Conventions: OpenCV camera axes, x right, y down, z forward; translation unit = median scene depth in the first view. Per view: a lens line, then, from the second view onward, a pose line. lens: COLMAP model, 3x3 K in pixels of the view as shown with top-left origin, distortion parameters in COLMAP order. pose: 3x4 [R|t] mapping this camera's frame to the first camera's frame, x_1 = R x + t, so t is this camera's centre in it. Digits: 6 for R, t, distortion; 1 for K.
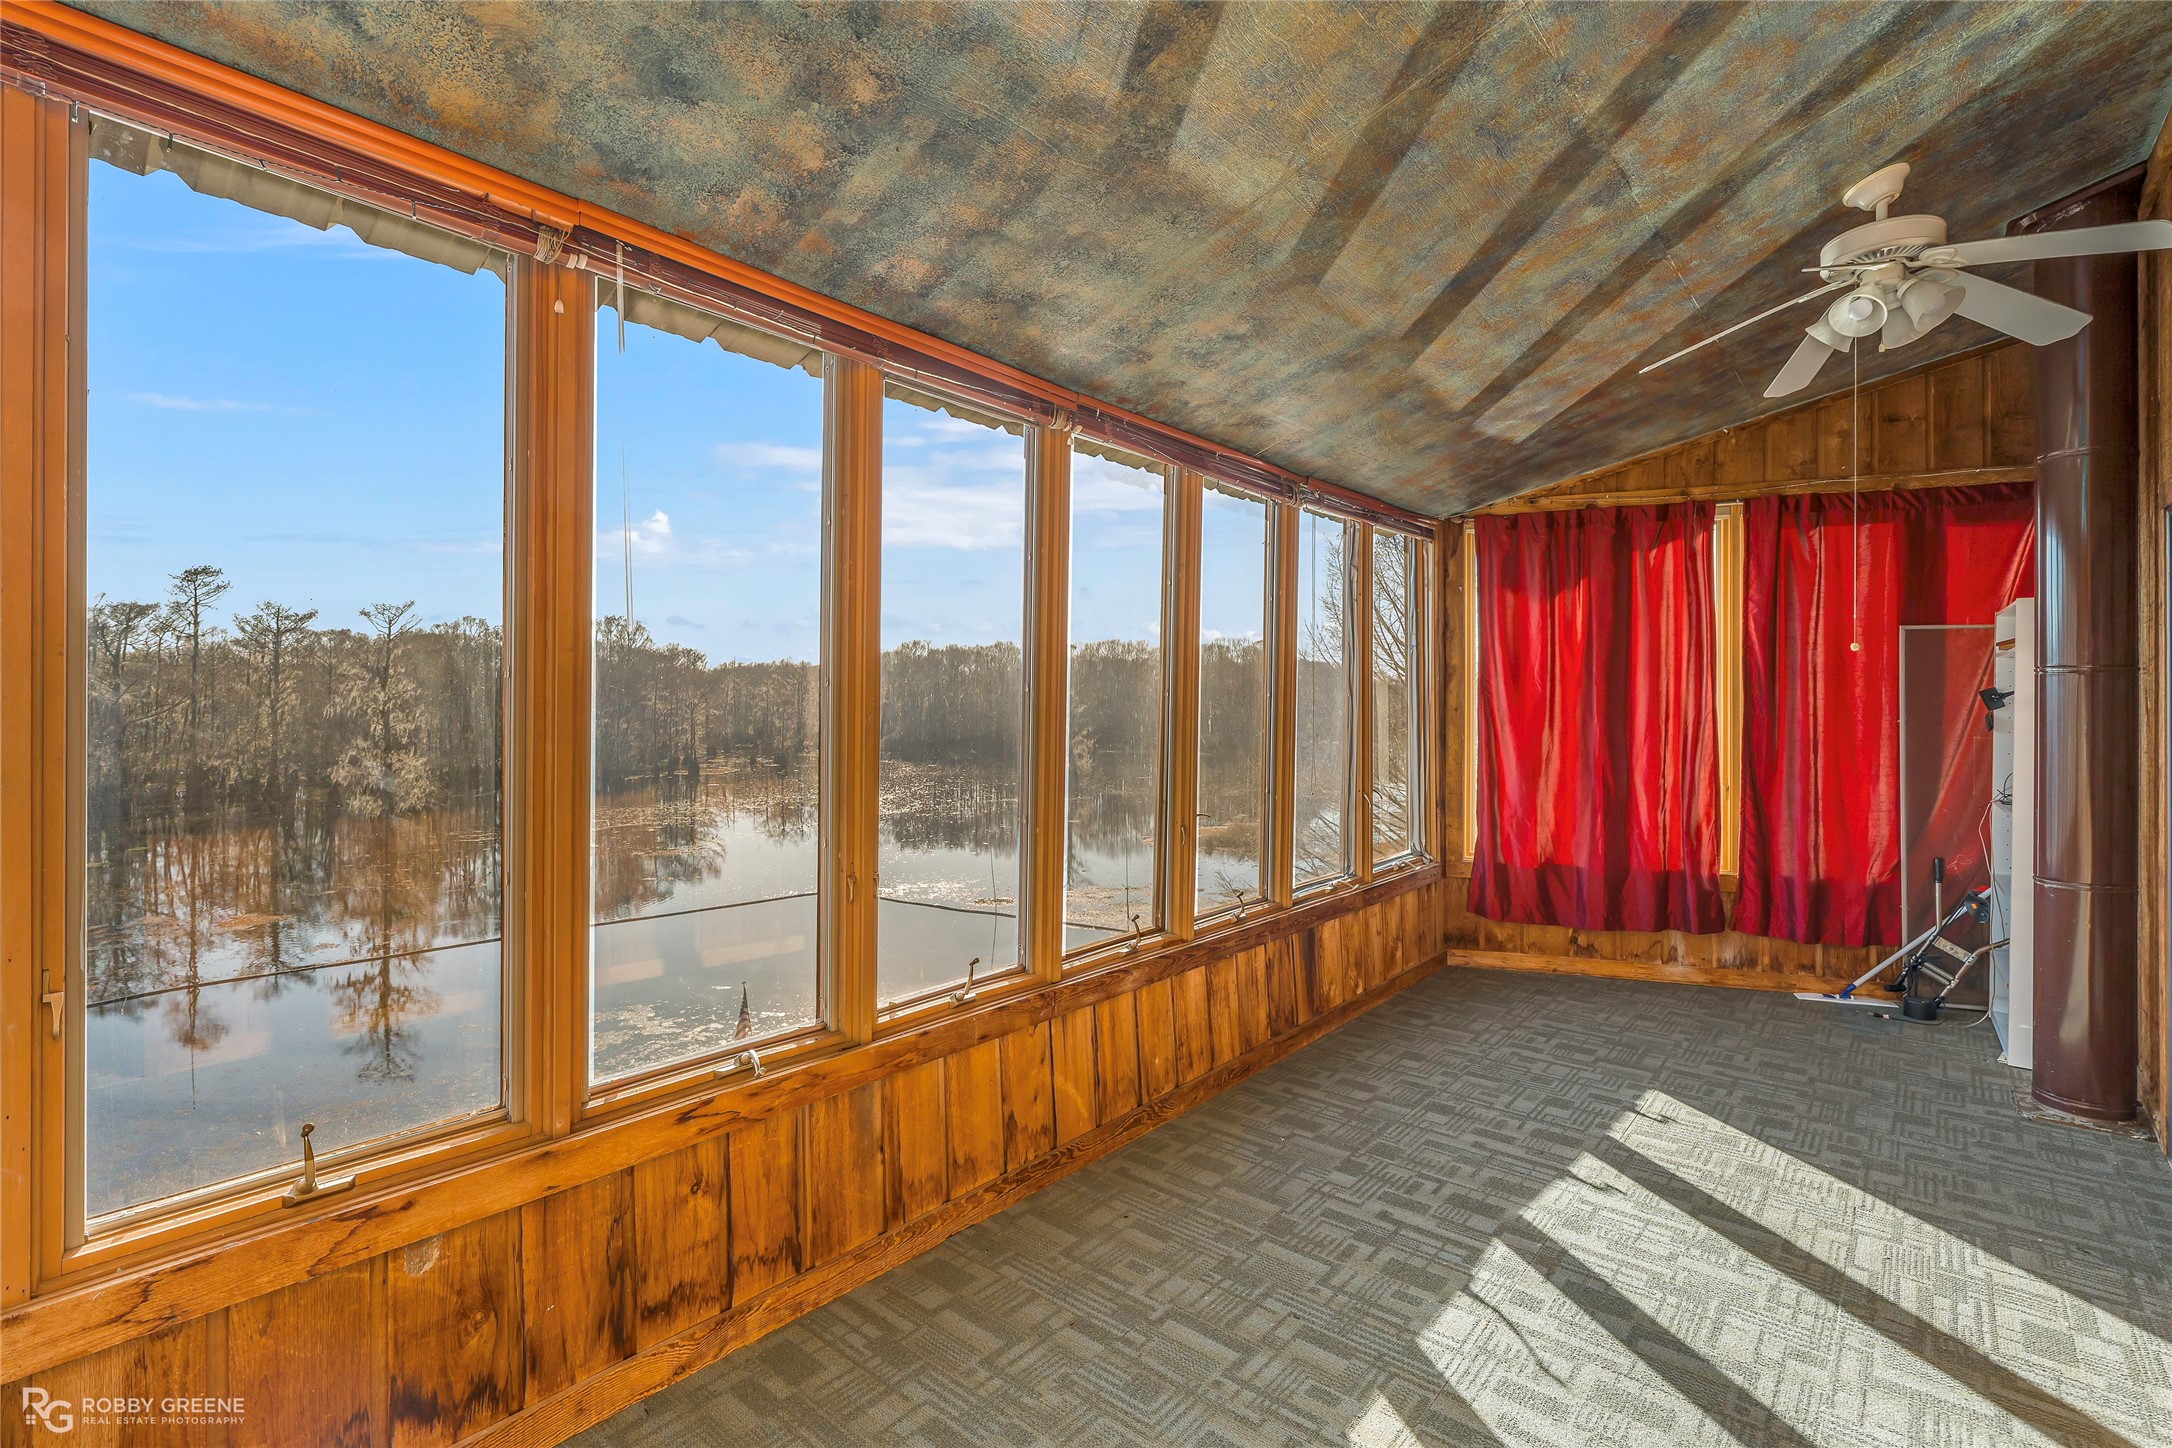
lens RADIAL K [[980.4, 0, 1086.8], [0, 980.4, 708.3], [0, 0, 1]] dist [-0.005686, 0.001679]
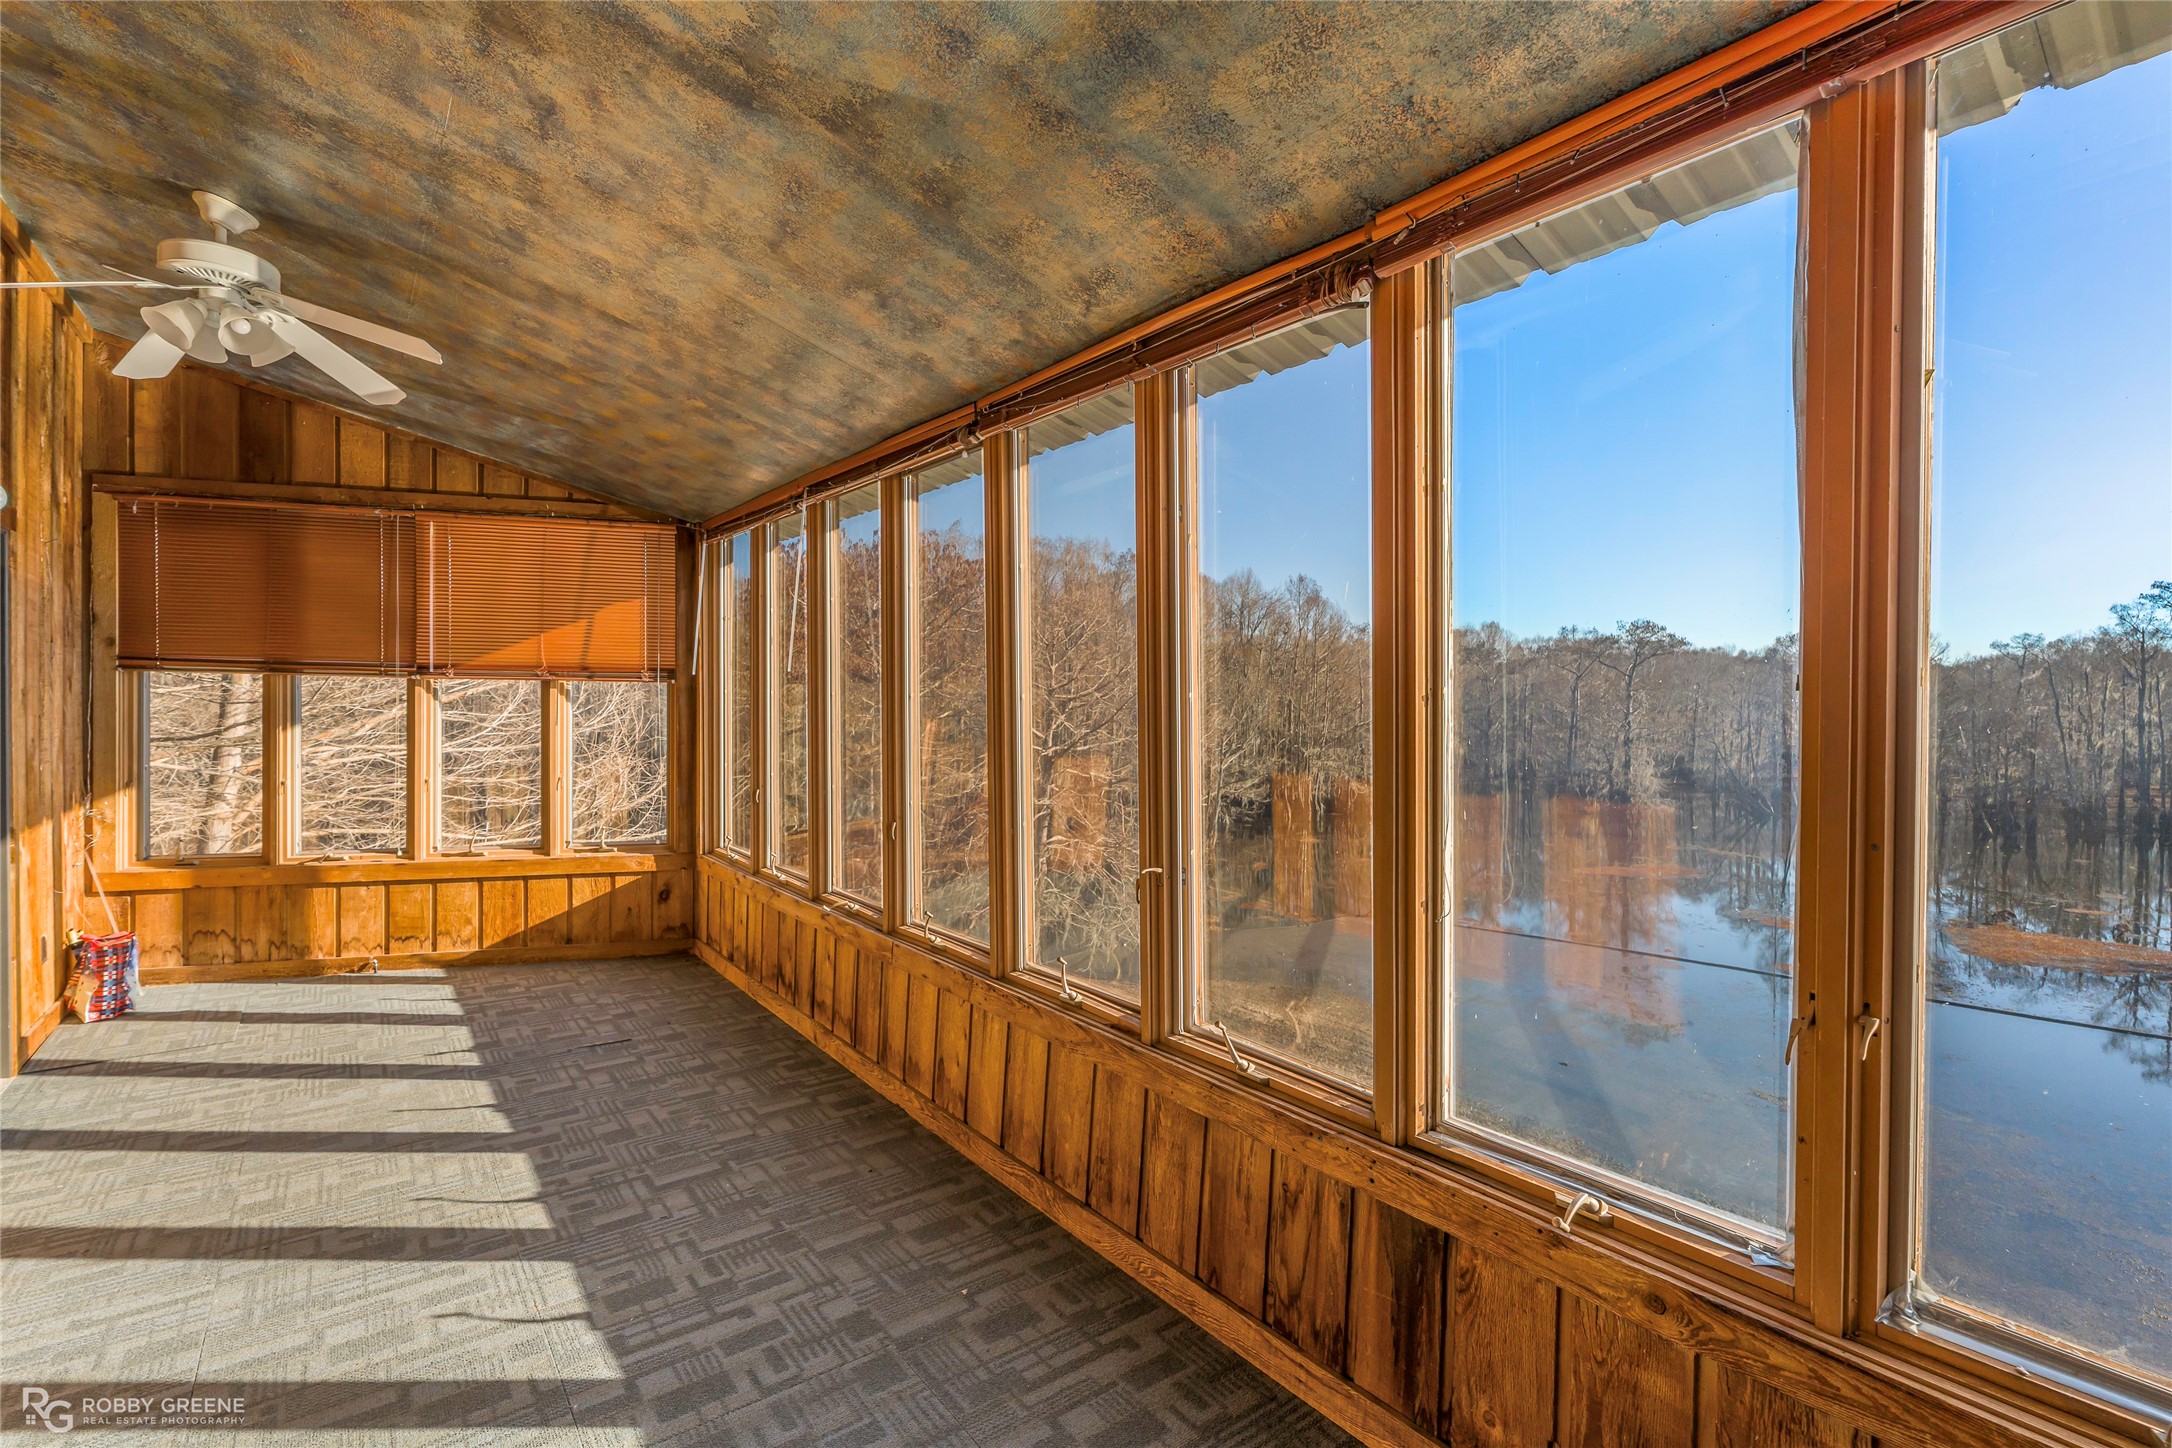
lens RADIAL K [[980.4, 0, 1086.0], [0, 980.4, 715.8], [0, 0, 1]] dist [-0.005686, 0.001679]
pose [[-0.202945, 0.008014, -0.979157, 1.237542], [-0.013436, 0.999850, 0.010968, -0.009102], [0.979098, 0.015382, -0.202807, 1.688791]]
